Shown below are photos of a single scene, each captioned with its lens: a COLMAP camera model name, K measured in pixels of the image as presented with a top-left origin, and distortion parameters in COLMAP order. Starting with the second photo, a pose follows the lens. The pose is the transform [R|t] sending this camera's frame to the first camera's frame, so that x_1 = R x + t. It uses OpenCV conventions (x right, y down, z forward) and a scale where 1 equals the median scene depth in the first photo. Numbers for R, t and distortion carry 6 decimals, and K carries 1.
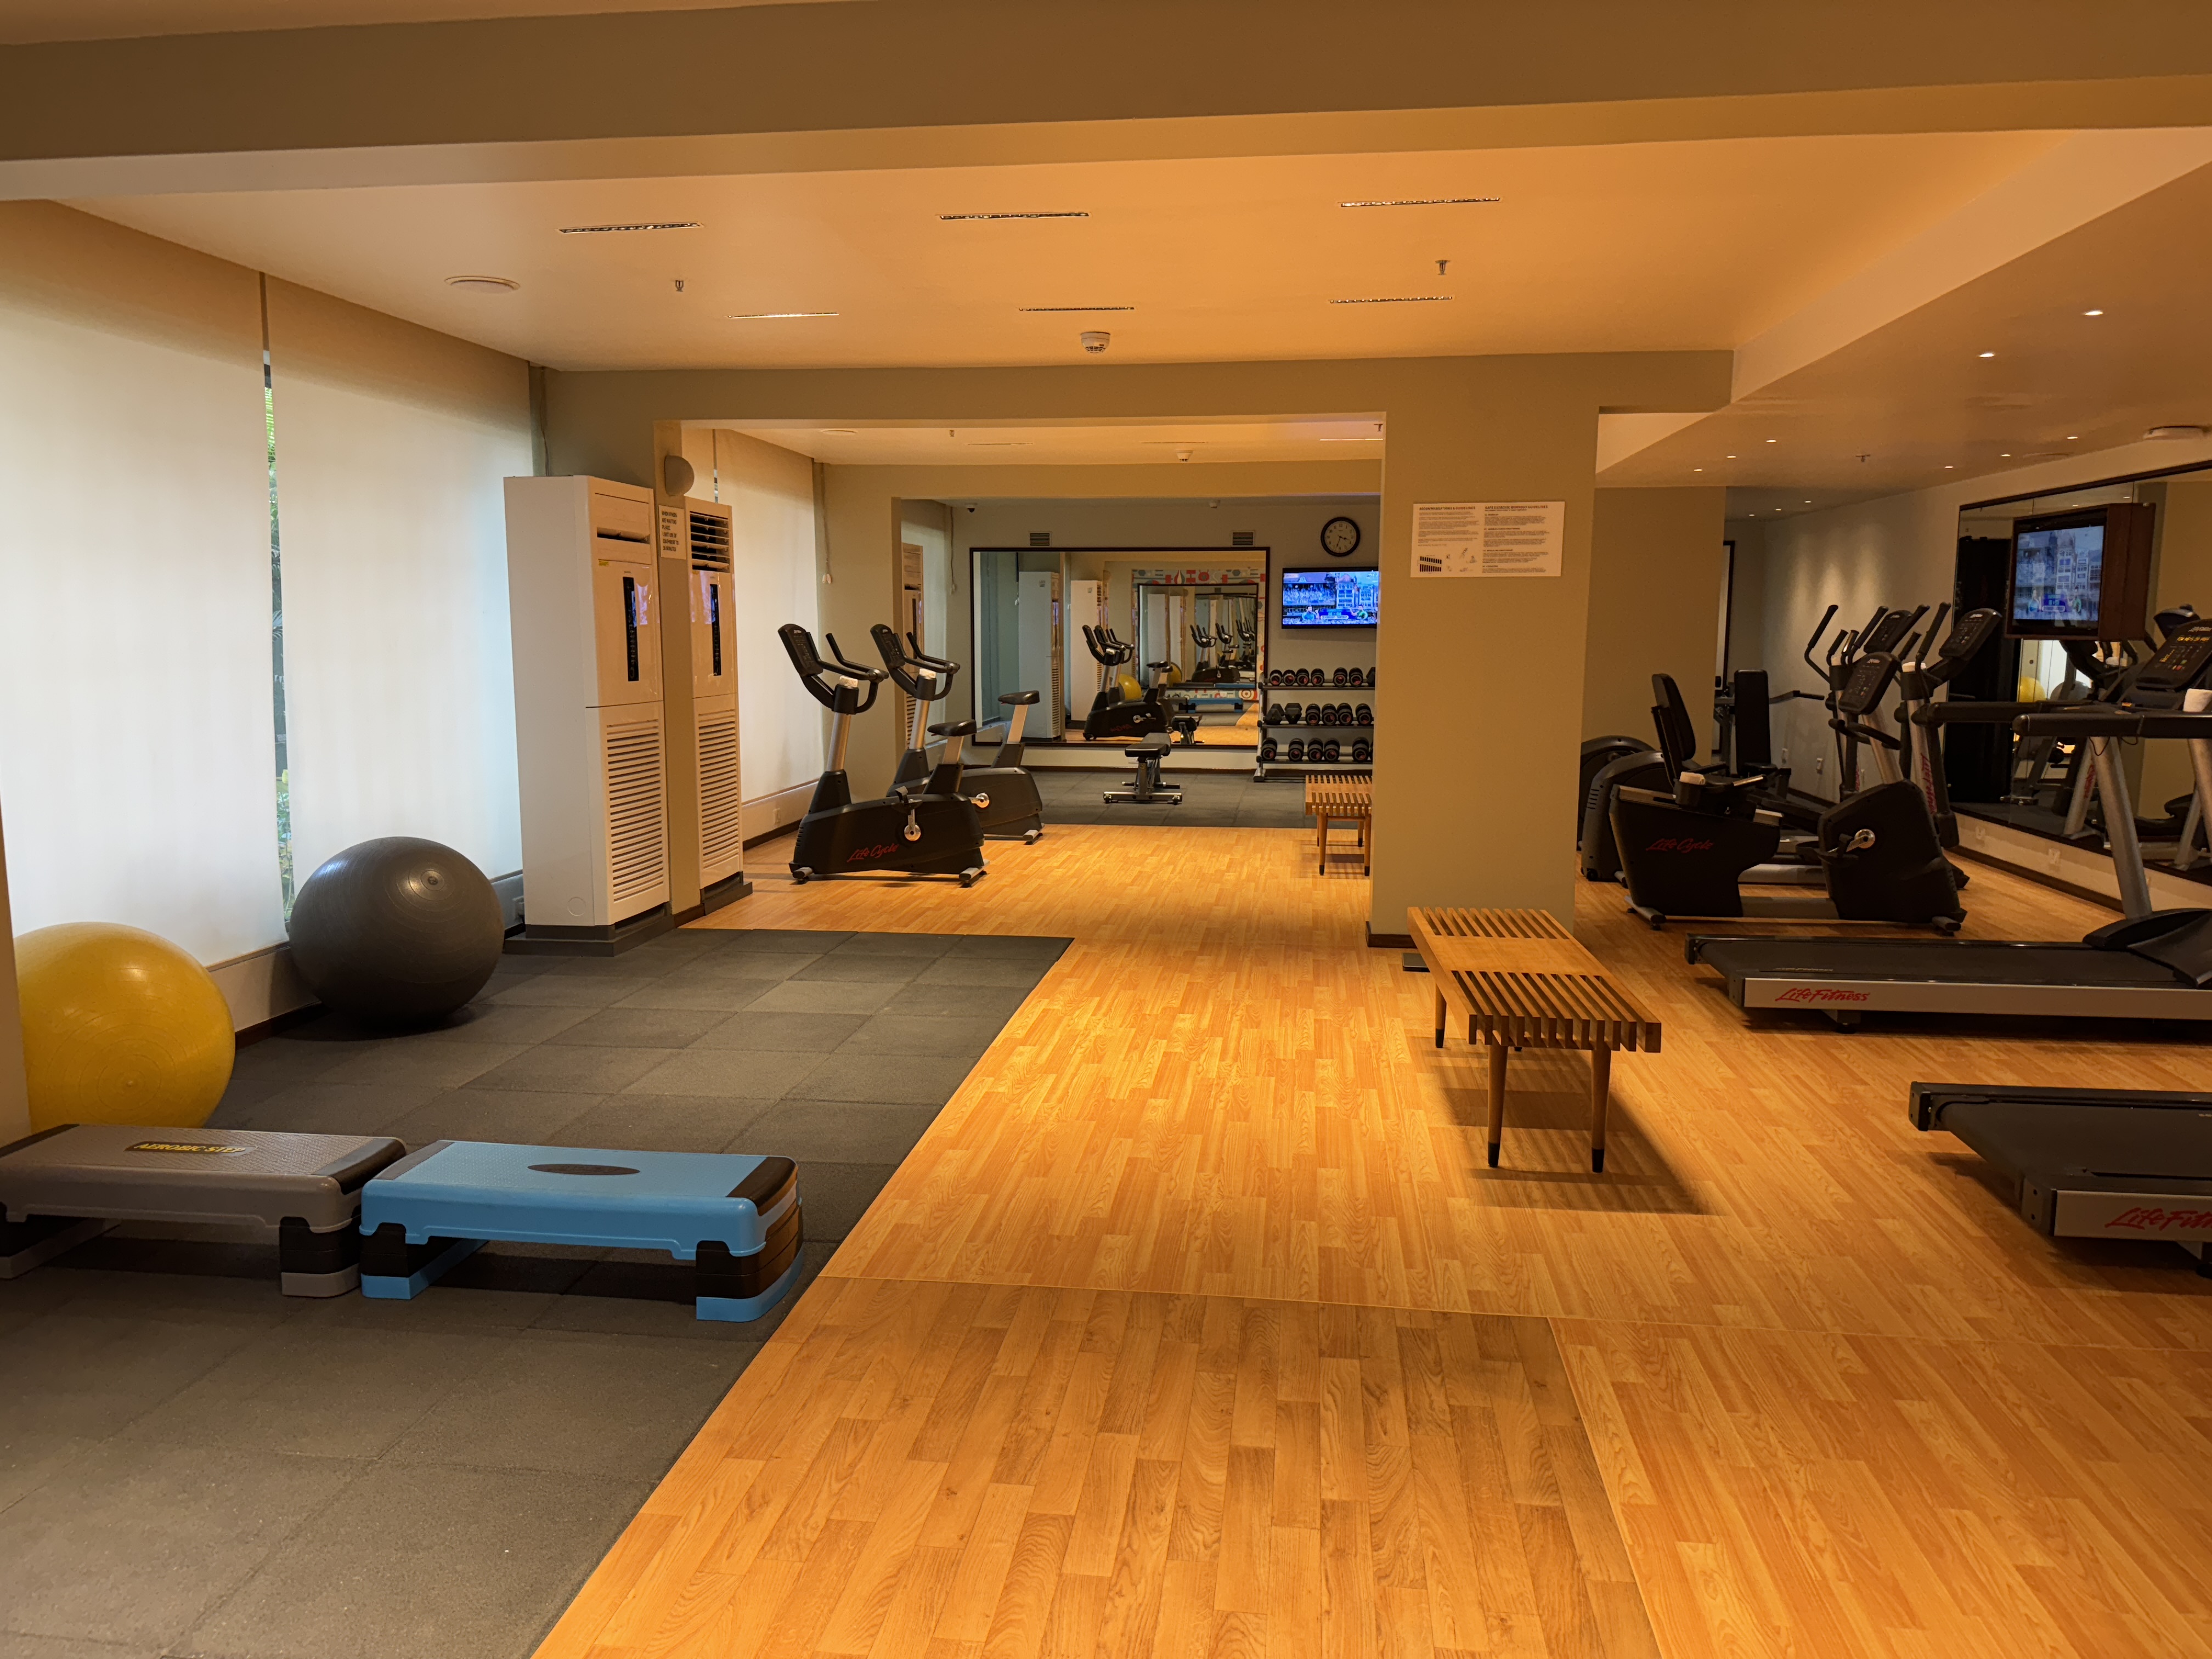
lens RADIAL K [[1564.1, 0, 1107.2], [0, 1564.1, 831.2], [0, 0, 1]] dist [0.000961, -0.002874]
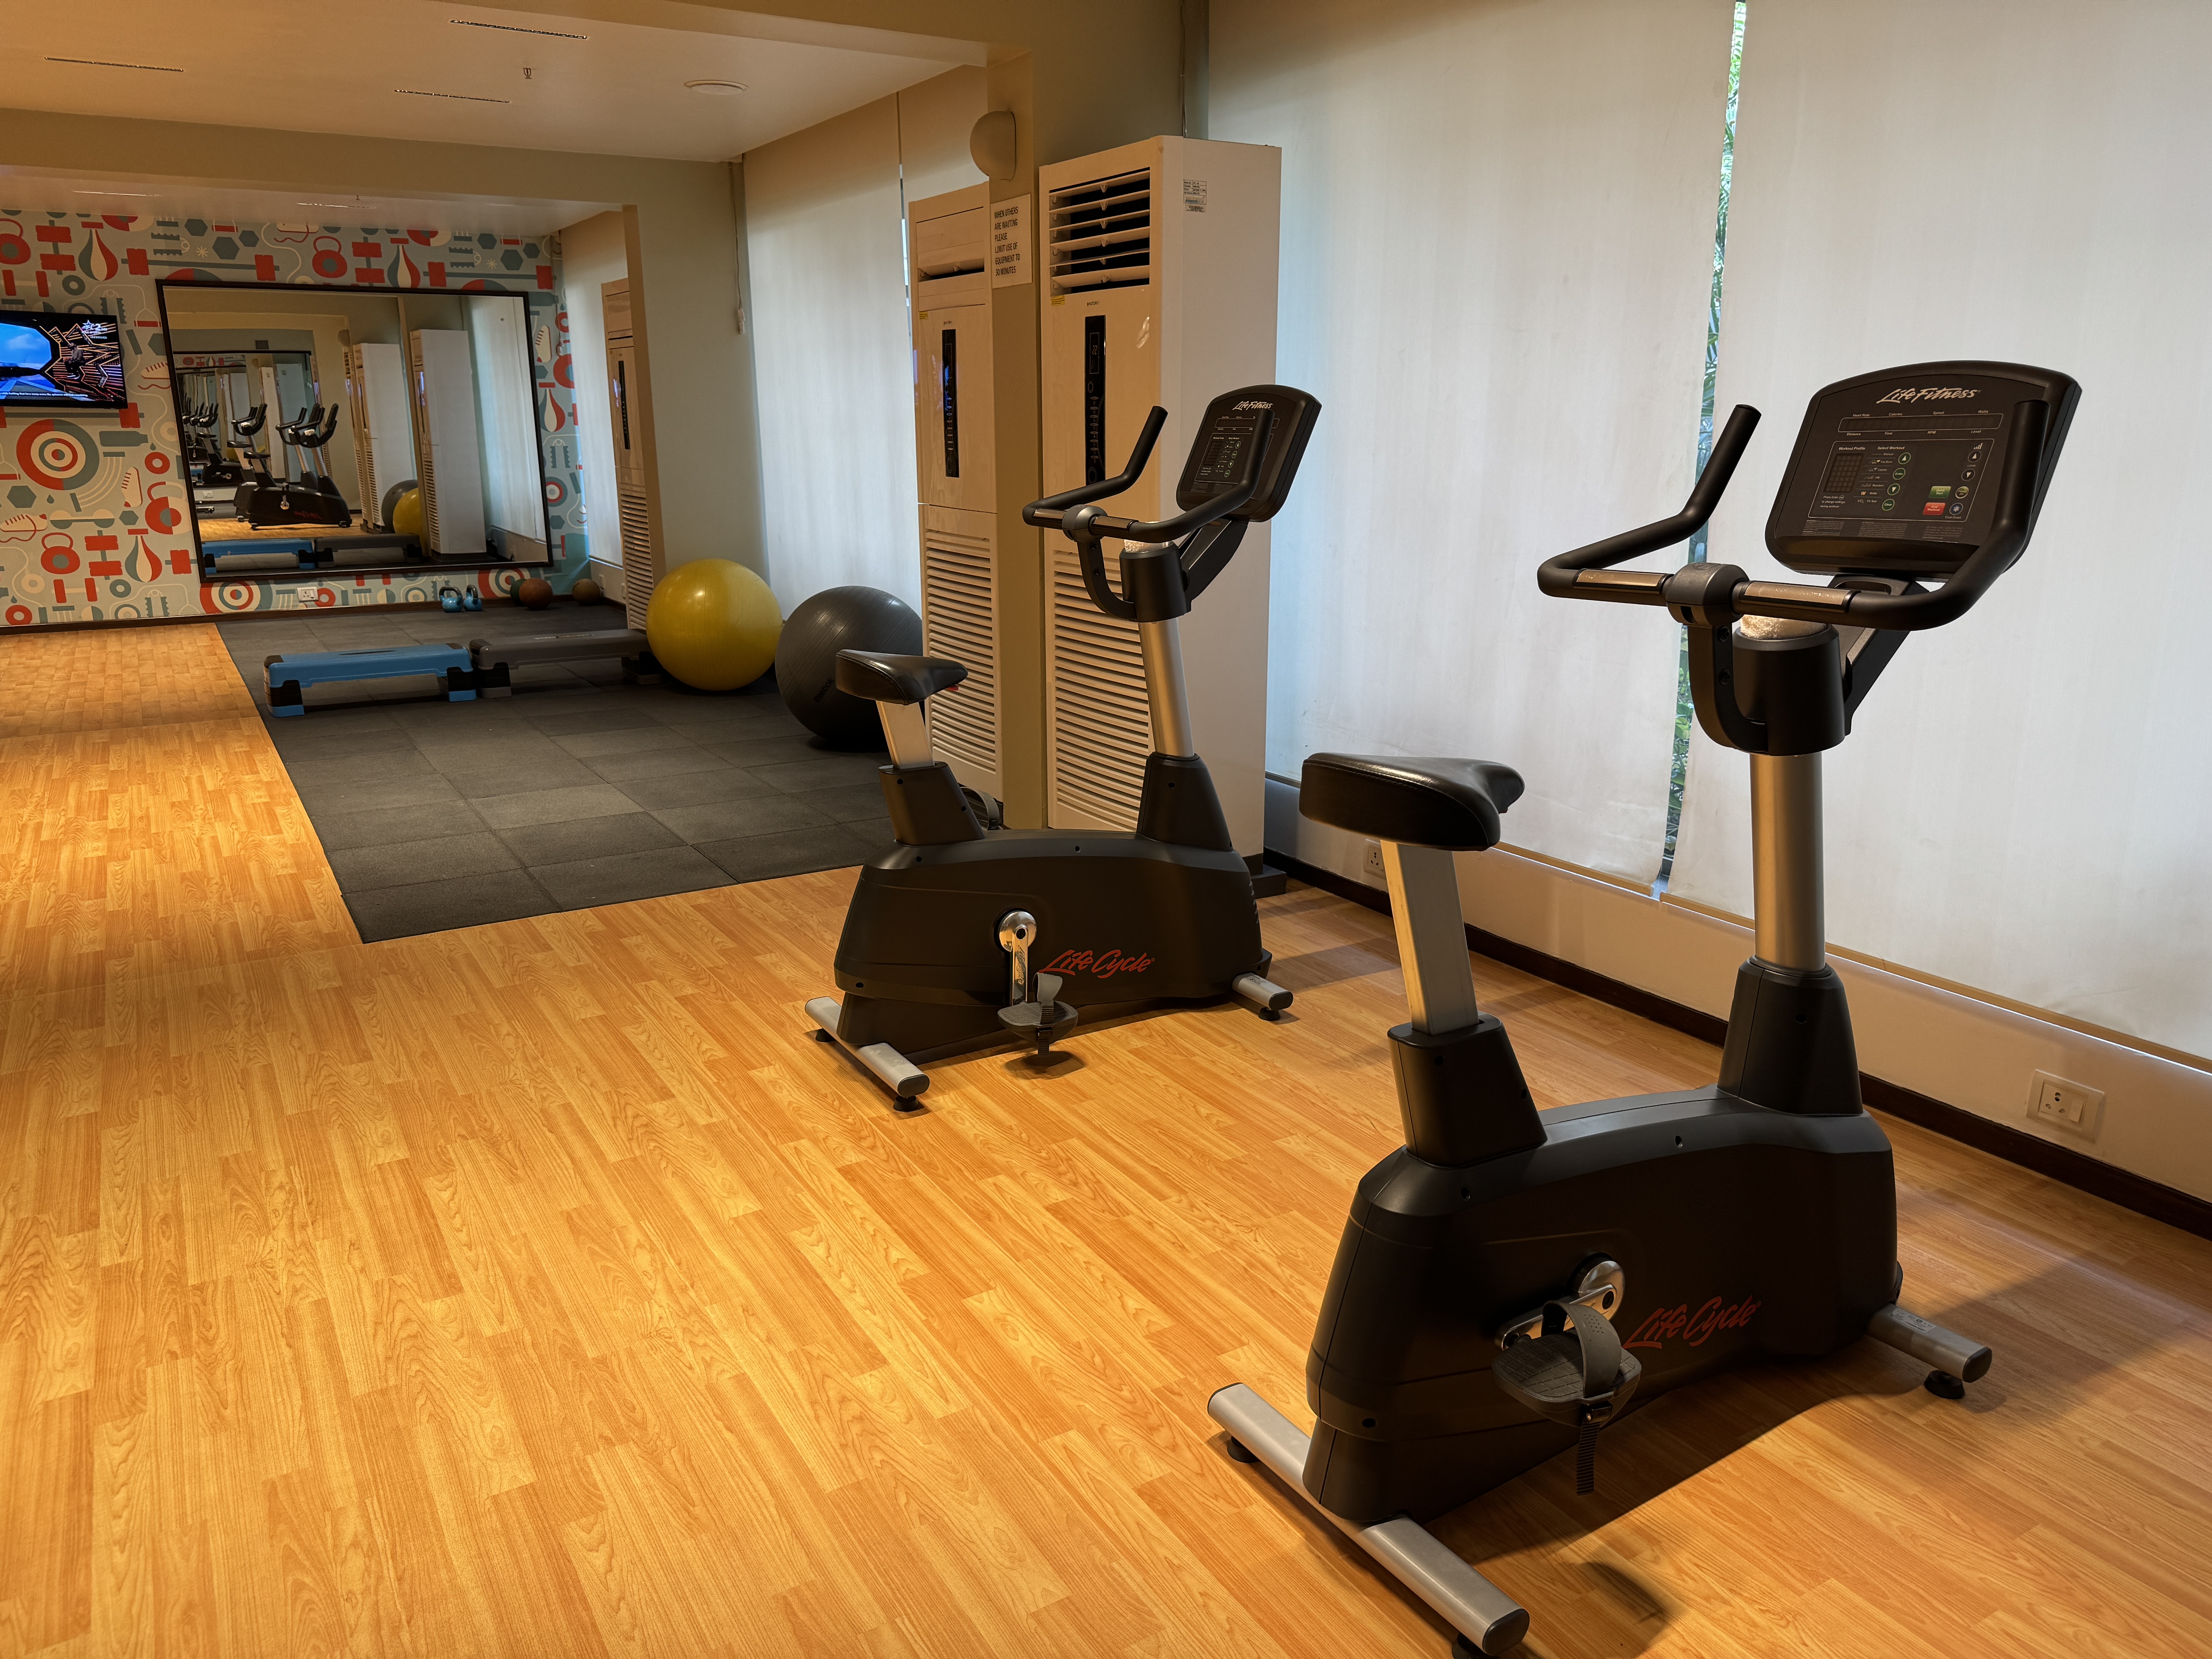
lens RADIAL K [[1564.1, 0, 1106.8], [0, 1564.1, 829.9], [0, 0, 1]] dist [0.000961, -0.002874]
pose [[-0.781270, 0.156695, -0.604205, 0.168226], [-0.082799, 0.933408, 0.349134, -0.194039], [0.618677, 0.322795, -0.716270, 1.598554]]
